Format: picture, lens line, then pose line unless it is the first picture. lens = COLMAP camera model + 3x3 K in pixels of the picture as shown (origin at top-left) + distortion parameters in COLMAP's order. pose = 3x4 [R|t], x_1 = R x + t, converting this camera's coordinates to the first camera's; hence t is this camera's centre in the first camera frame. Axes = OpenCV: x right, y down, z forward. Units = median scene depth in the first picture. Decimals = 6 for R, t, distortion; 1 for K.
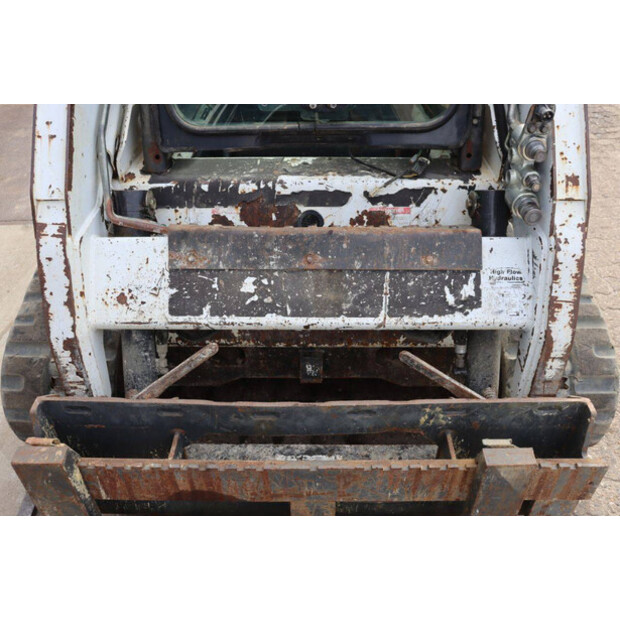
lens RADIAL K [[563.1, 0, 308.8], [0, 563.1, 311.5], [0, 0, 1]] dist [-0.116797, 0.081000]
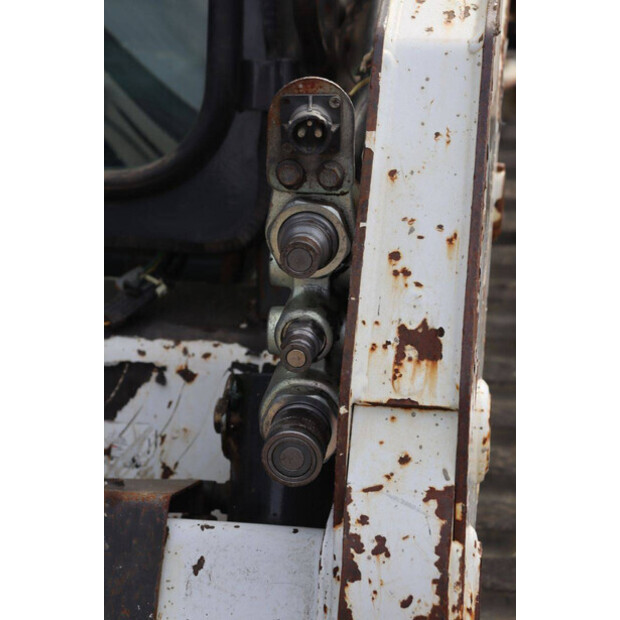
lens RADIAL K [[1447.9, 0, 311.2], [0, 1447.9, 309.1], [0, 0, 1]] dist [0.402538, 0.000000]
pose [[0.988860, 0.054008, -0.138707, 0.492096], [-0.090843, 0.957159, -0.274945, -0.030371], [0.117916, 0.284483, 0.951402, 0.213939]]
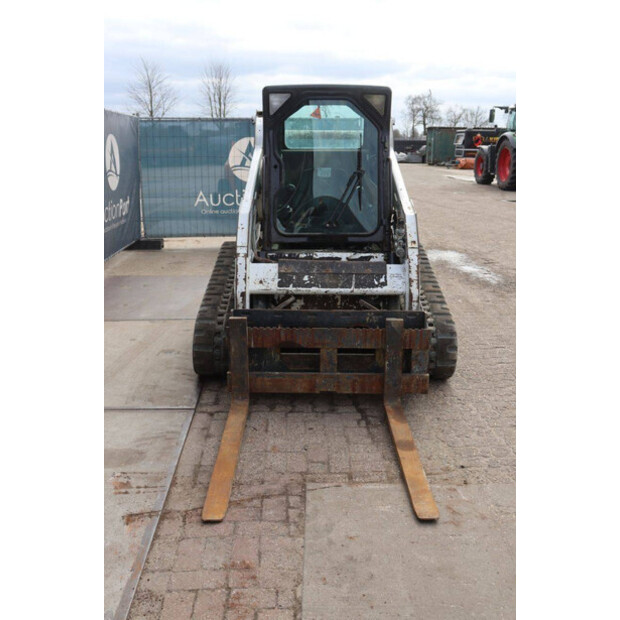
lens RADIAL K [[671.8, 0, 310.2], [0, 671.8, 309.1], [0, 0, 1]] dist [-0.054463, 0.000000]
pose [[0.999913, 0.010068, 0.008484, -0.113027], [-0.005769, 0.914269, -0.405067, 1.498503], [-0.011834, 0.404983, 0.914248, -2.090978]]
